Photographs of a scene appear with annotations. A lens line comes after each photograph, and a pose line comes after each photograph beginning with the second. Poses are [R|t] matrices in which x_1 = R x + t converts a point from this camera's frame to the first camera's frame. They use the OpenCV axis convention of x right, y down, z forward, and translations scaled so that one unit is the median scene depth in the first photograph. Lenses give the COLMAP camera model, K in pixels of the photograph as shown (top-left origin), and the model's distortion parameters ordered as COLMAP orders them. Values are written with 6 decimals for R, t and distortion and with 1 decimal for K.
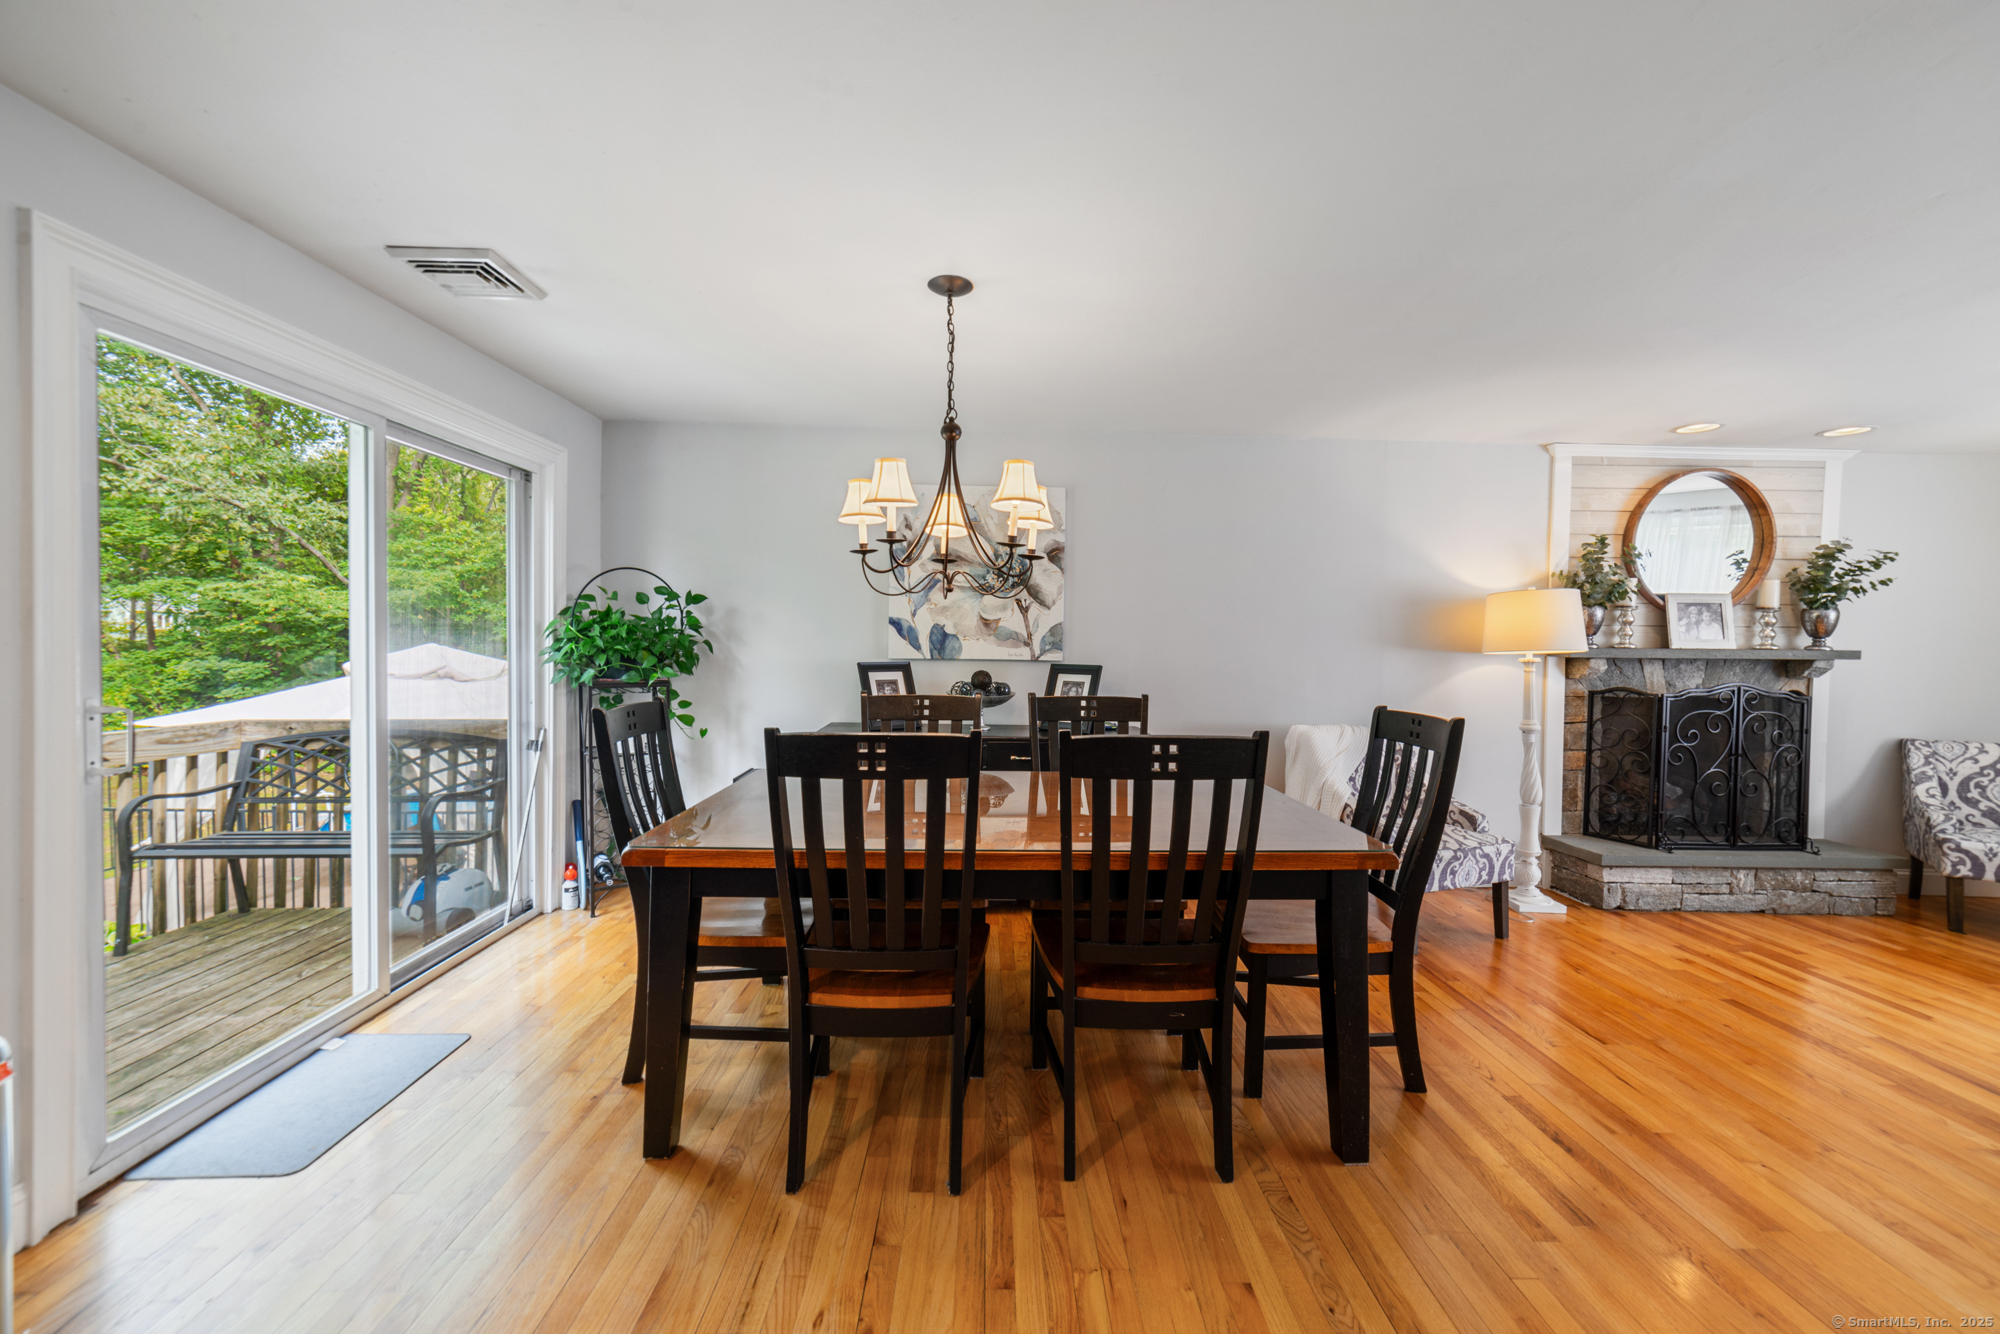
lens RADIAL K [[779.5, 0, 1009.2], [0, 779.5, 660.9], [0, 0, 1]] dist [-0.000247, 0.000179]
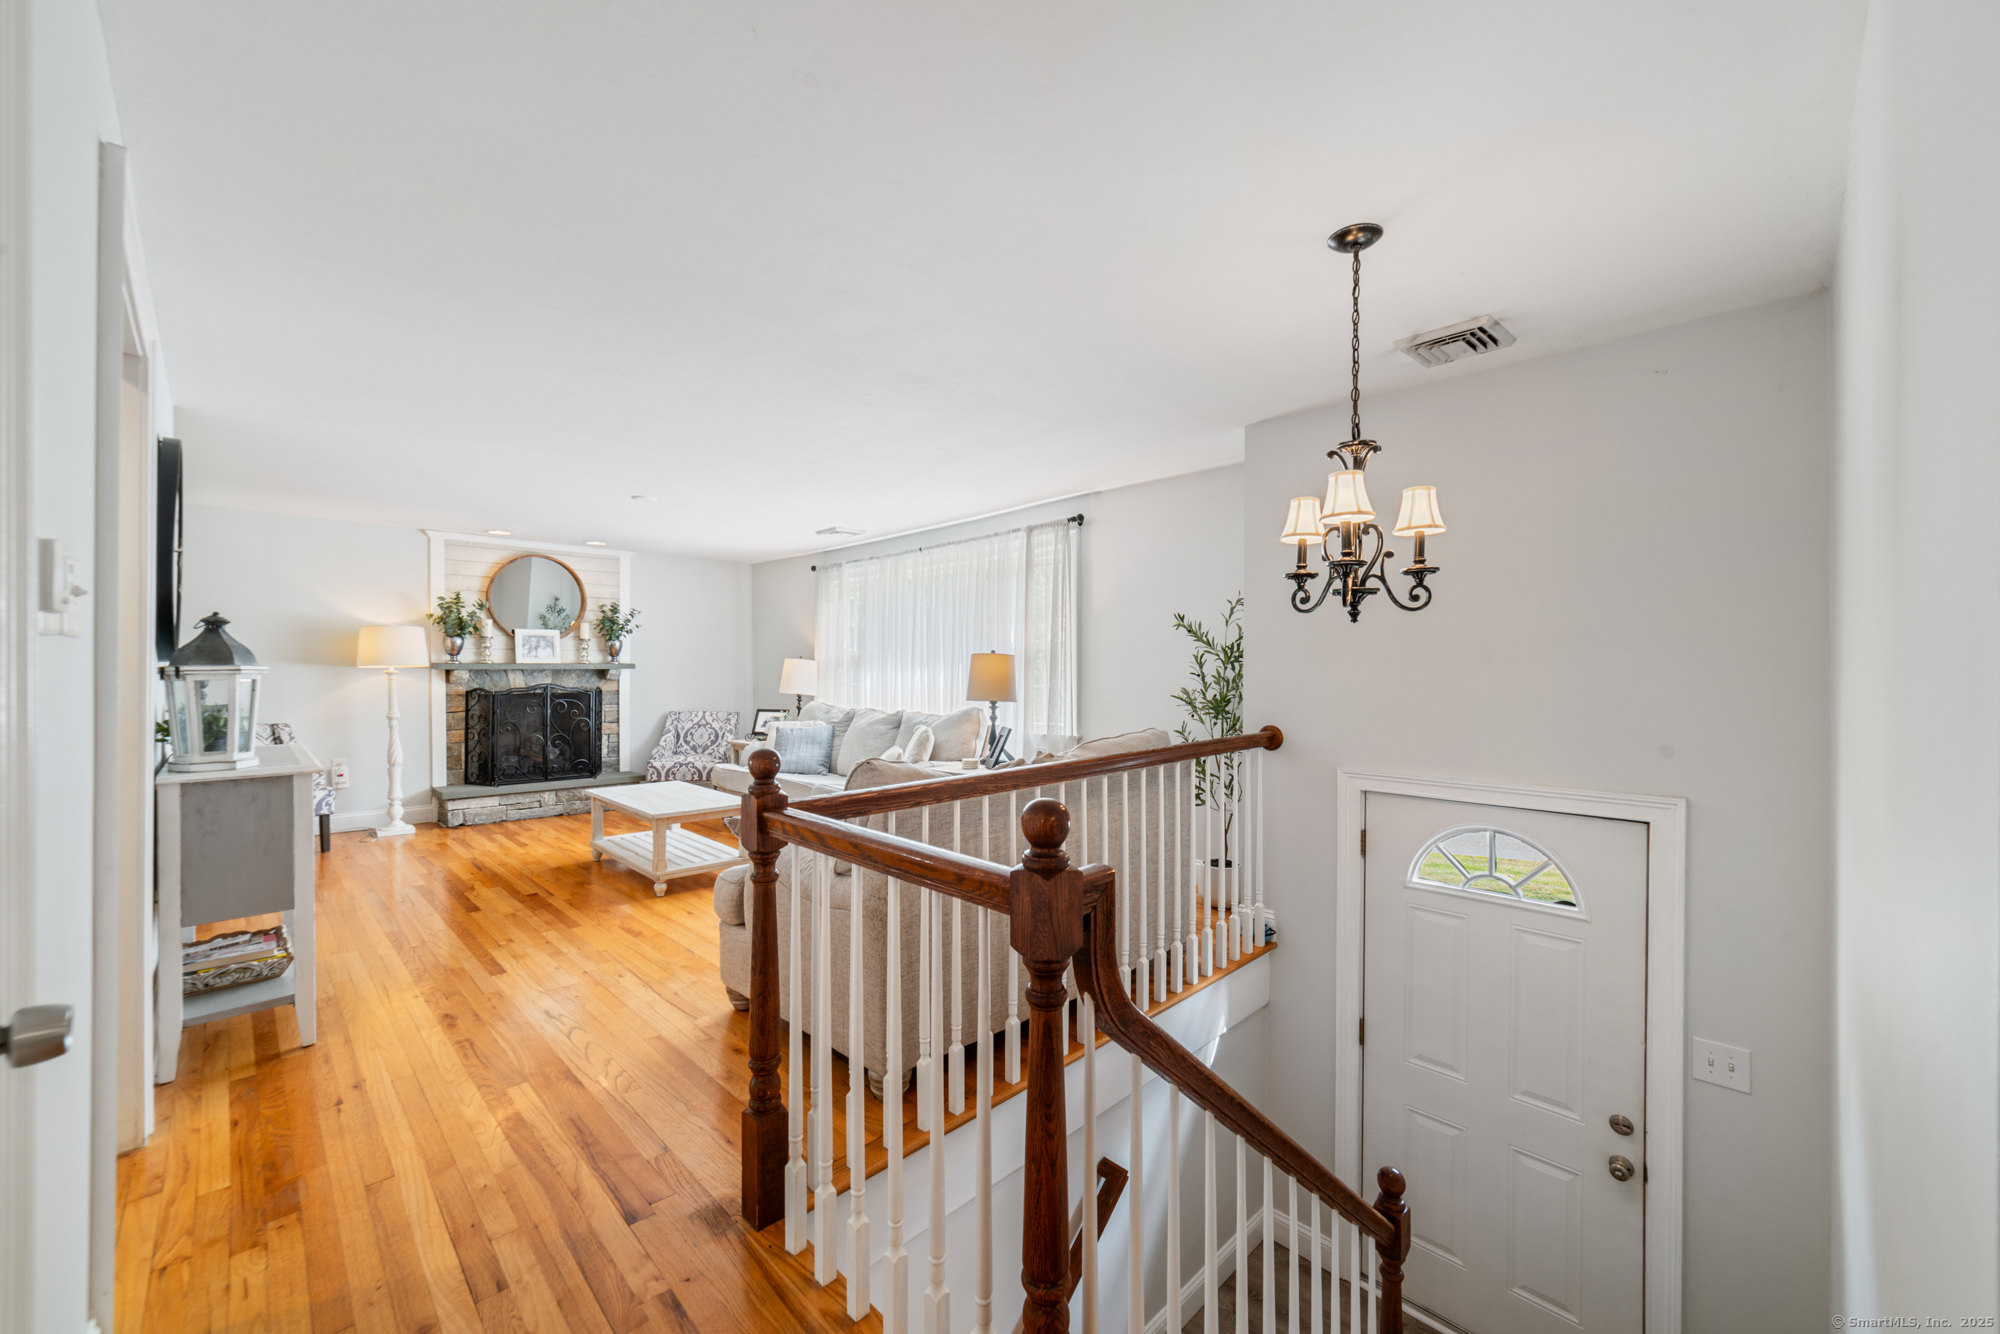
lens RADIAL K [[779.5, 0, 998.2], [0, 779.5, 666.0], [0, 0, 1]] dist [-0.000247, 0.000179]
pose [[0.734926, -0.008933, 0.678089, 0.485821], [0.018509, 0.999805, -0.006889, 0.020119], [-0.677895, 0.017613, 0.734948, -0.892438]]
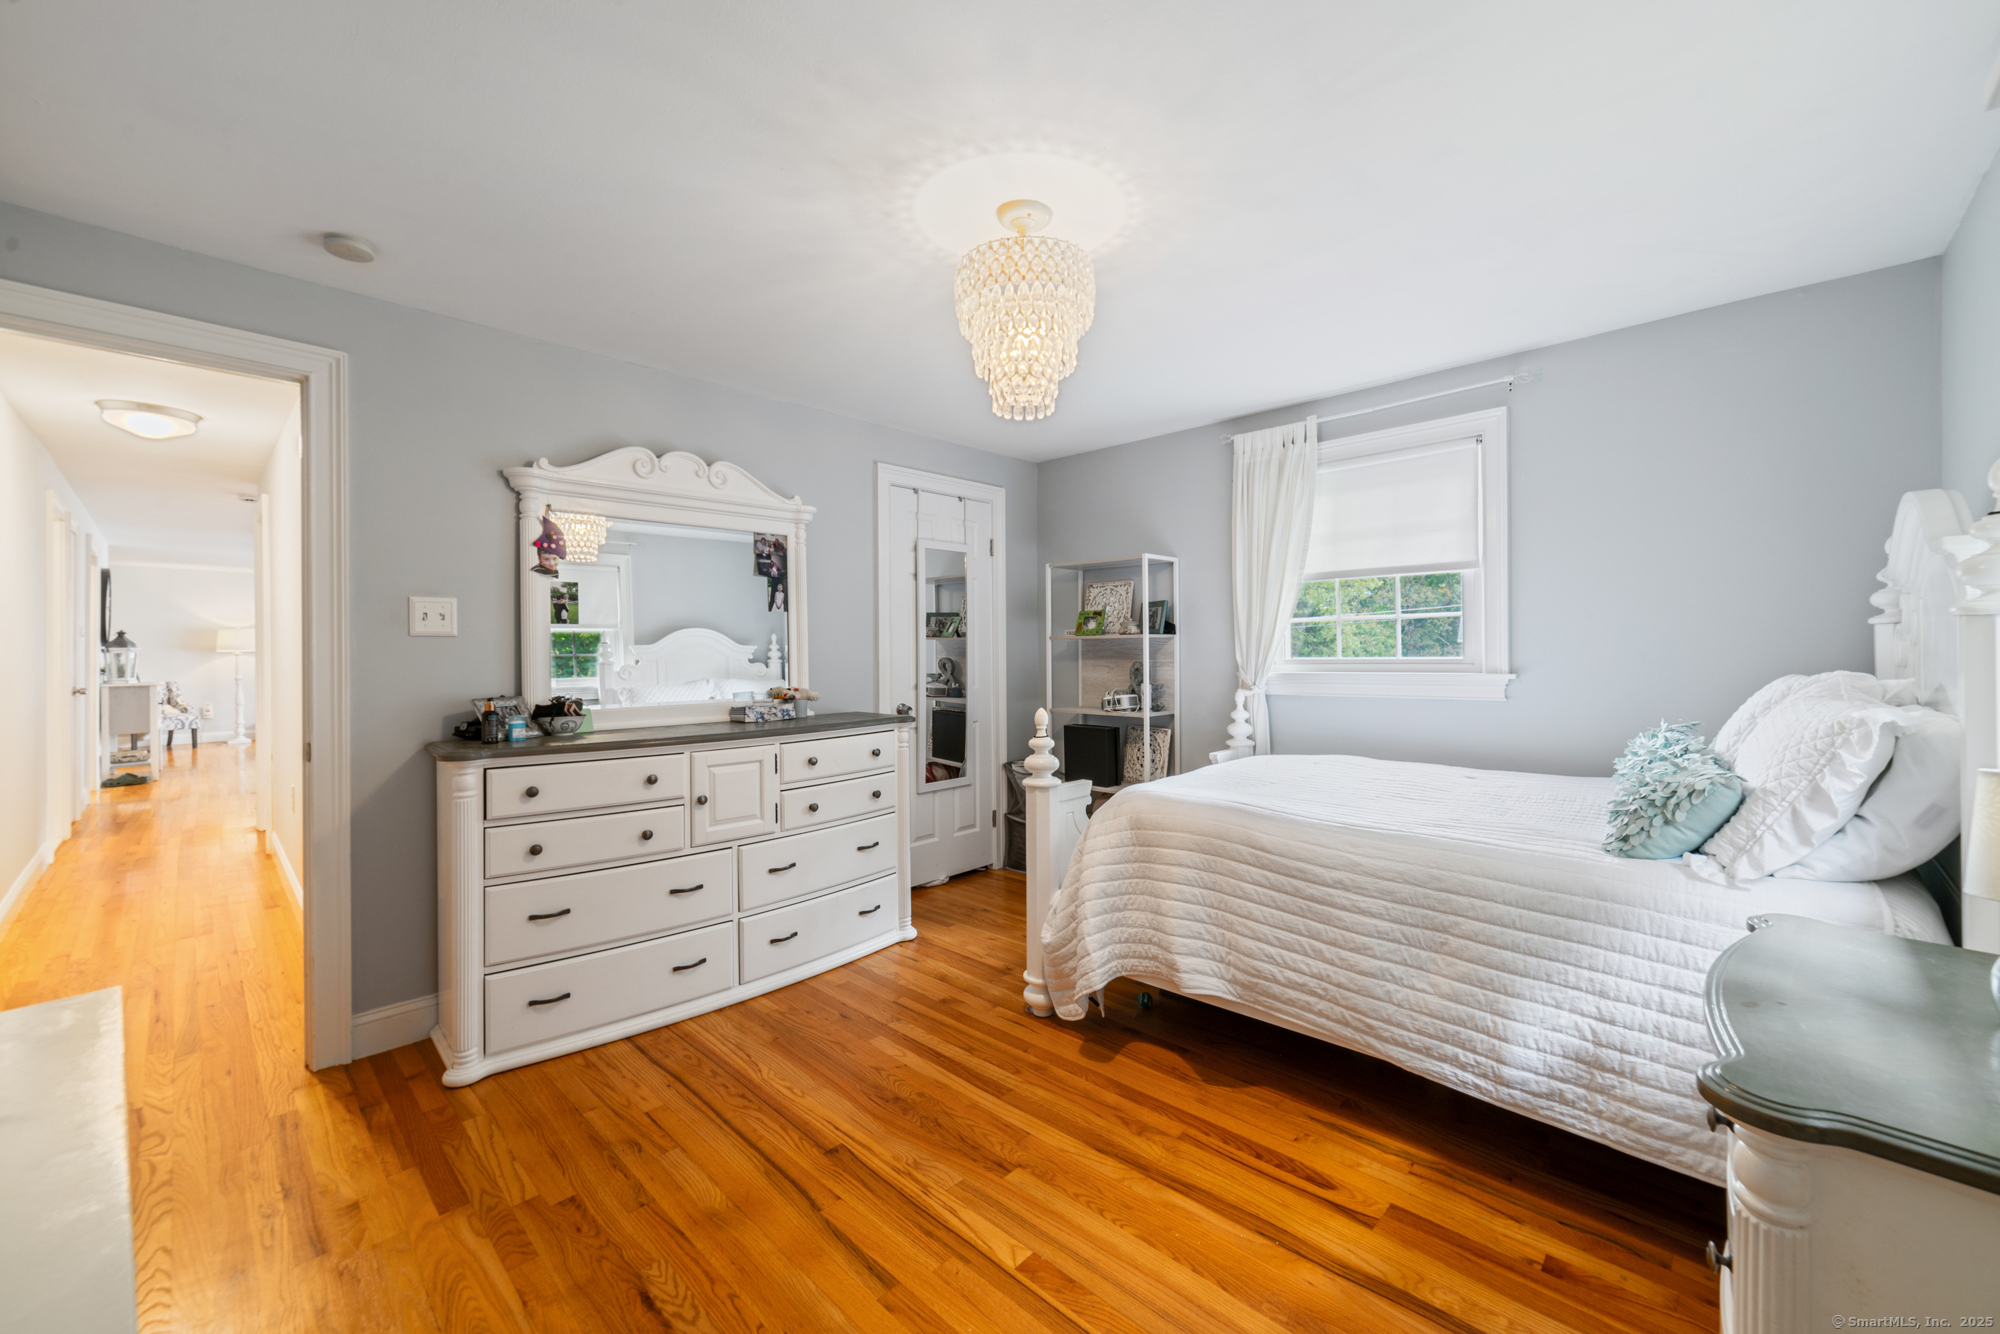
lens RADIAL K [[779.5, 0, 998.8], [0, 779.5, 652.6], [0, 0, 1]] dist [-0.000247, 0.000179]
pose [[0.713485, -0.006483, 0.700641, 0.634008], [0.016246, 0.999841, -0.007293, 0.060422], [-0.700482, 0.016585, 0.713477, -2.734145]]
